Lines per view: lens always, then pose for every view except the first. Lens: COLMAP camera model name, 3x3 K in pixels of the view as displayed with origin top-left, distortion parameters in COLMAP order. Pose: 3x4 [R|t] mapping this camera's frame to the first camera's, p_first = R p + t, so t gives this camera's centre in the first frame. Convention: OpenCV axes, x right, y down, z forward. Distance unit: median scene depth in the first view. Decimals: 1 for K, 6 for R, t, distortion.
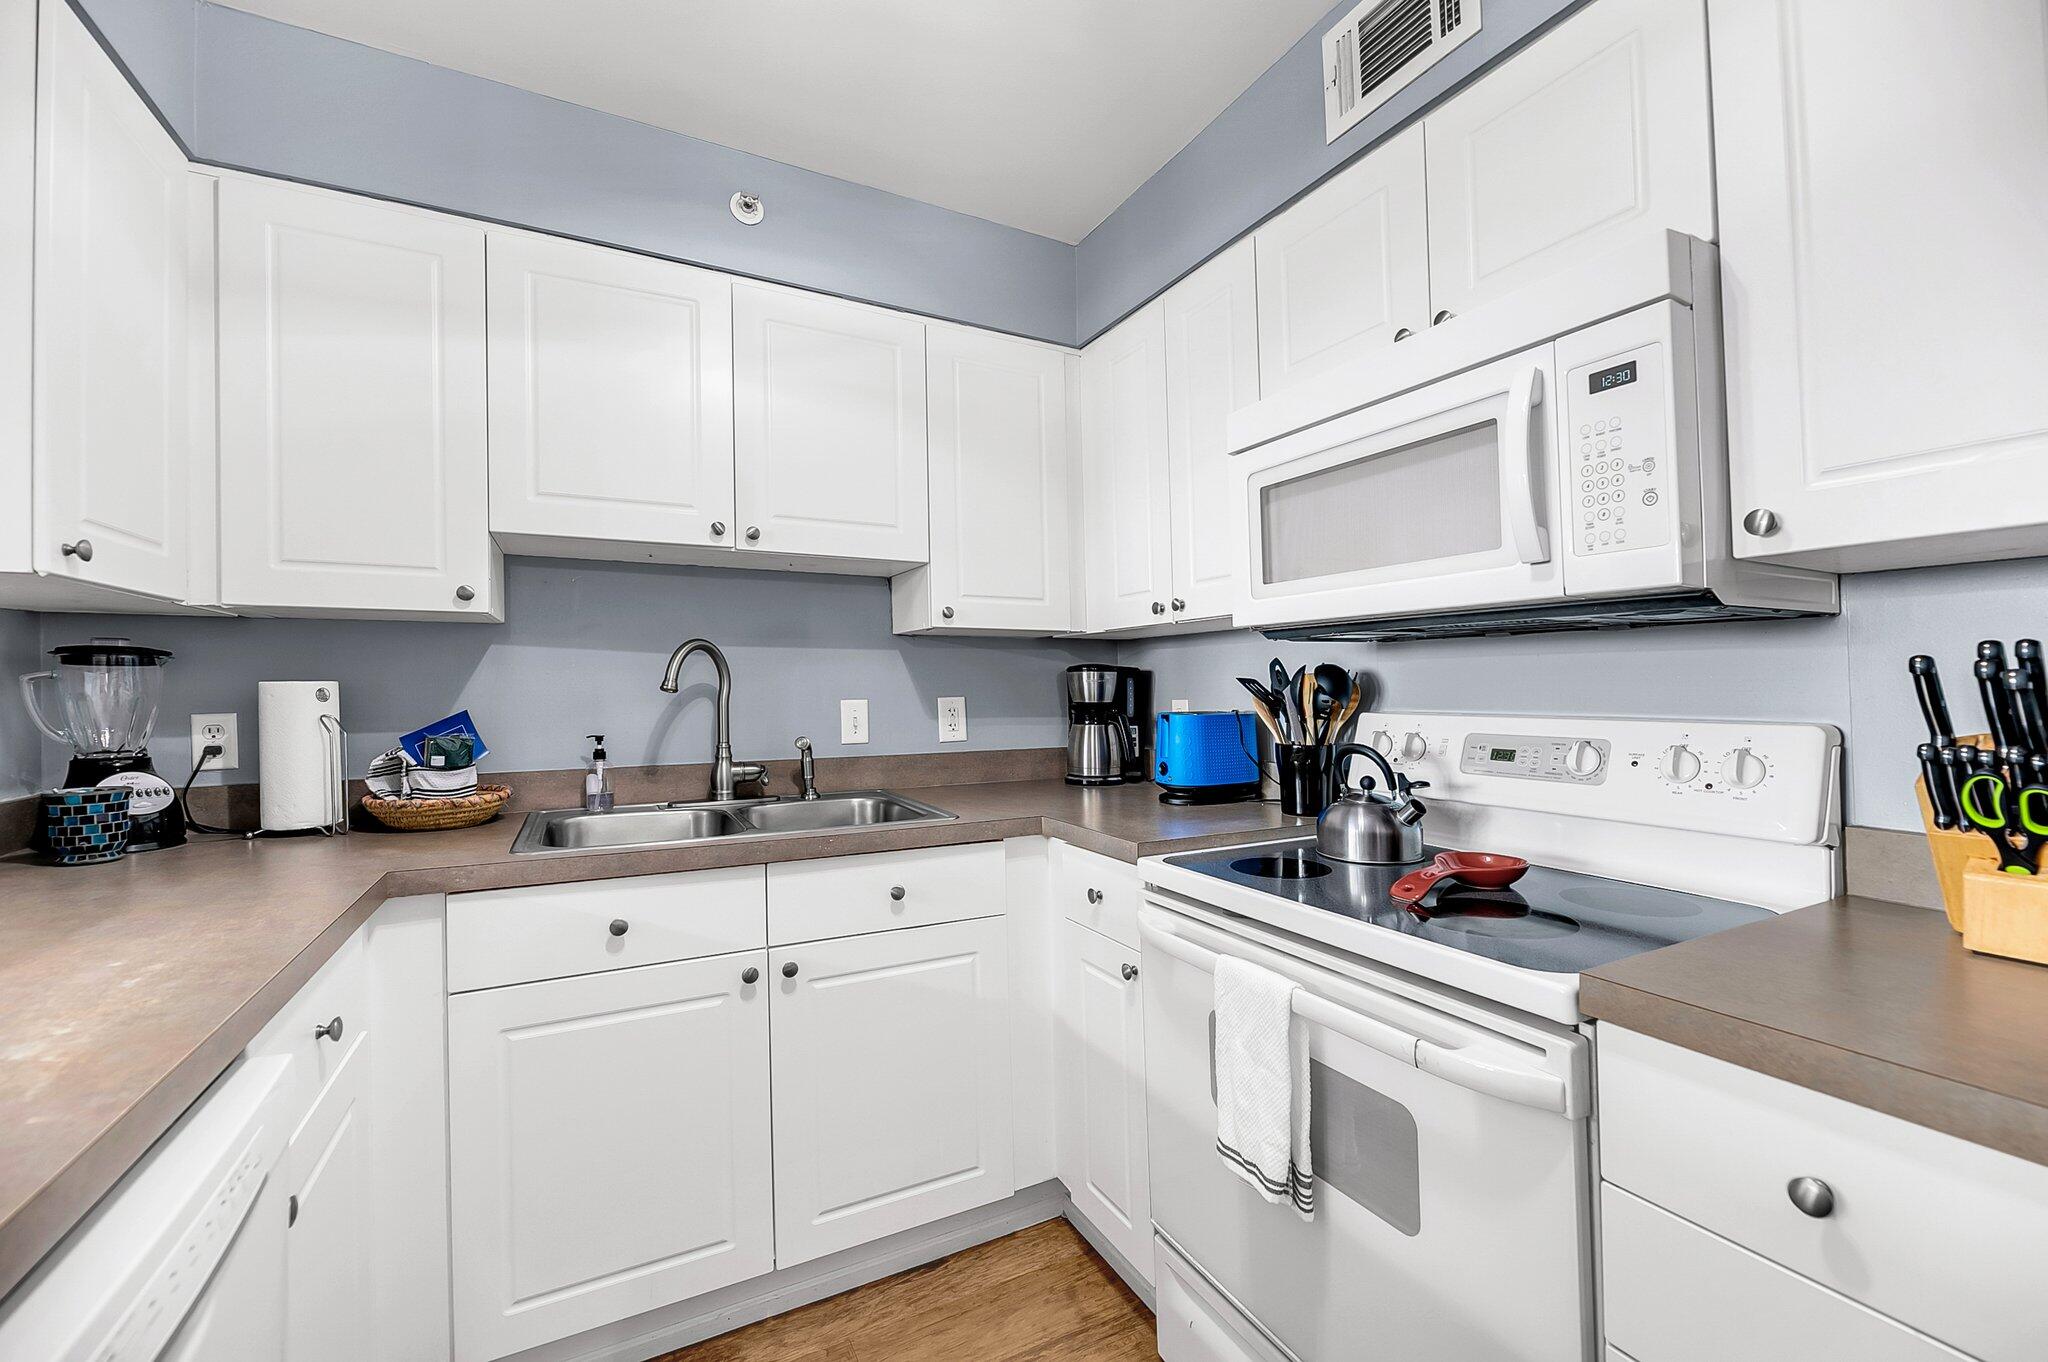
lens RADIAL K [[827.9, 0, 1026.1], [0, 827.9, 650.8], [0, 0, 1]] dist [-0.001424, -0.000515]
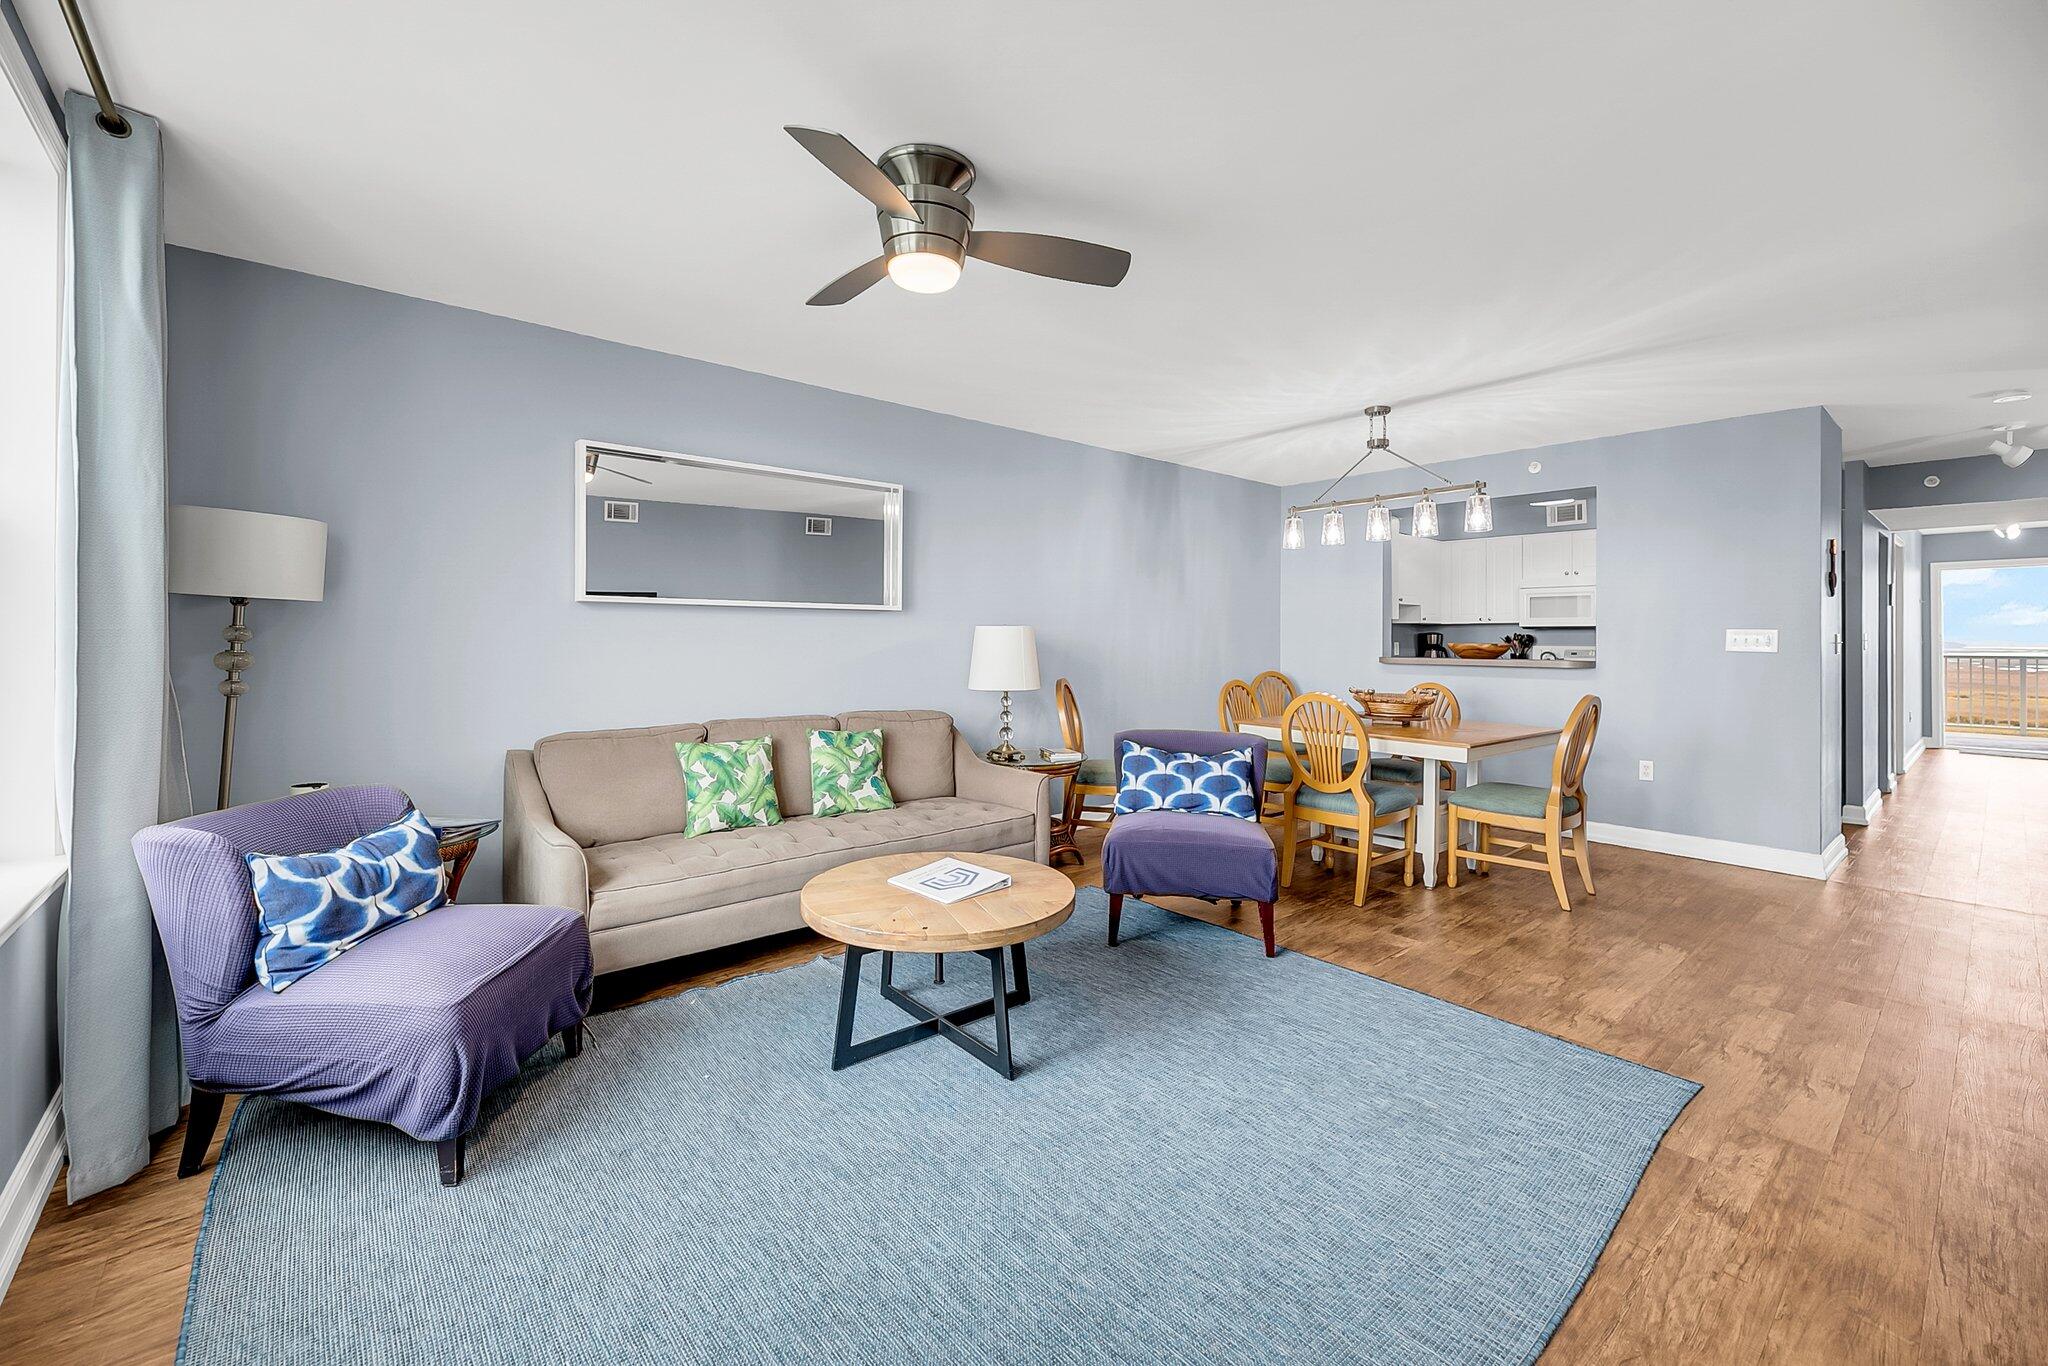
lens RADIAL K [[844.1, 0, 1017.9], [0, 844.1, 635.3], [0, 0, 1]] dist [-0.002797, -0.000625]
pose [[0.975502, 0.019878, 0.219089, -2.418982], [-0.028044, 0.999021, 0.034225, -0.044861], [-0.218194, -0.039531, 0.975105, -2.058984]]
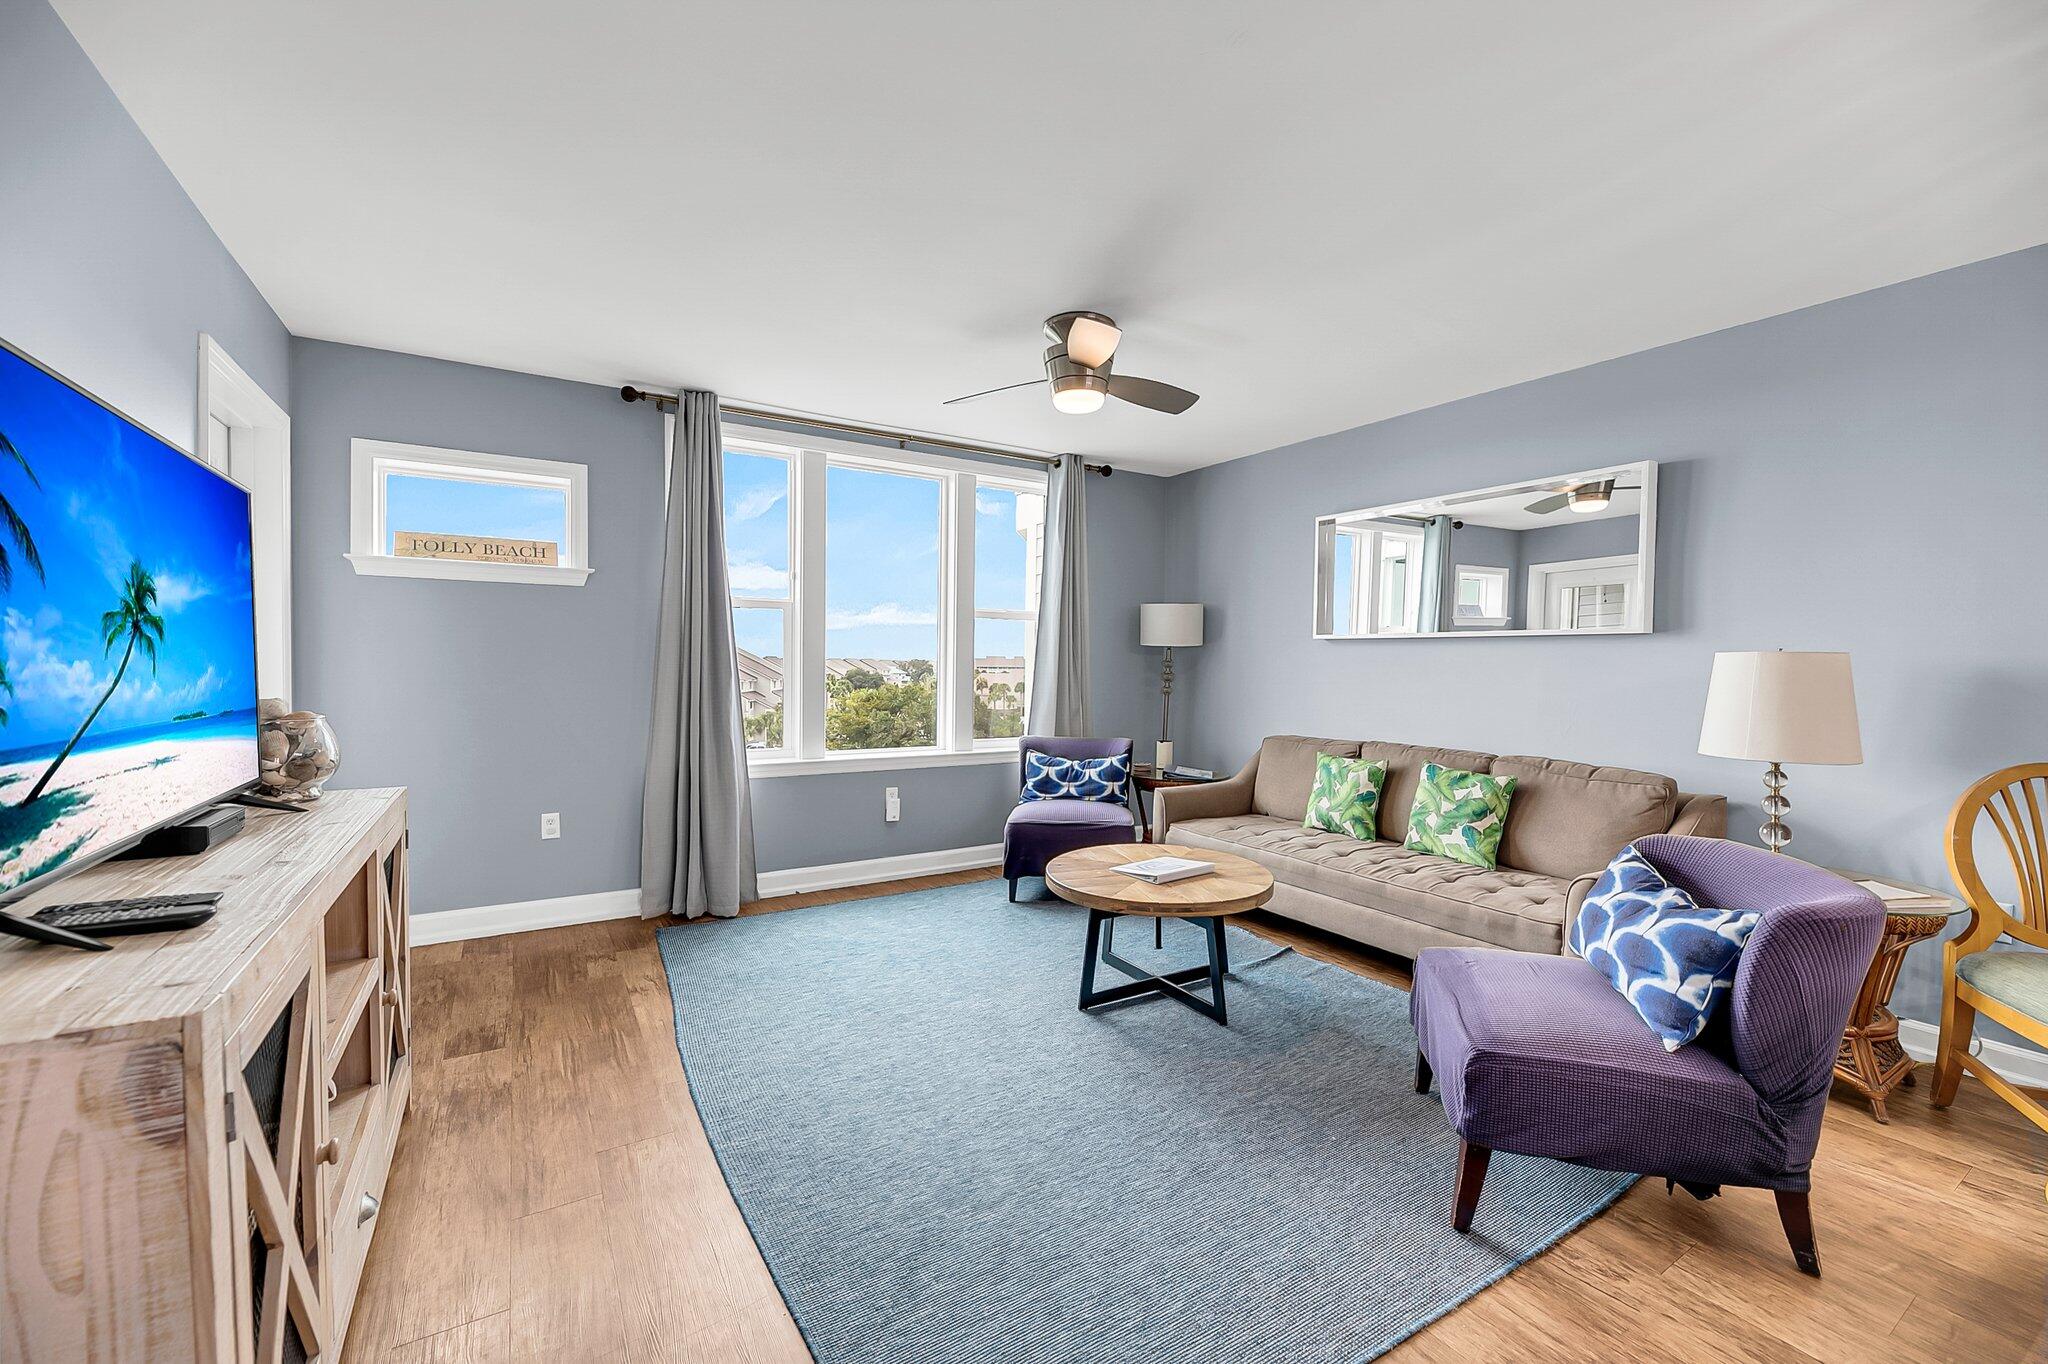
lens RADIAL K [[827.3, 0, 1024.0], [0, 827.3, 682.0], [0, 0, 1]] dist [-0.013620, -0.000429]
pose [[0.060317, 0.040109, -0.997373, -0.959646], [0.029794, 0.998675, 0.041963, -0.034069], [0.997735, -0.032247, 0.059042, -1.236595]]
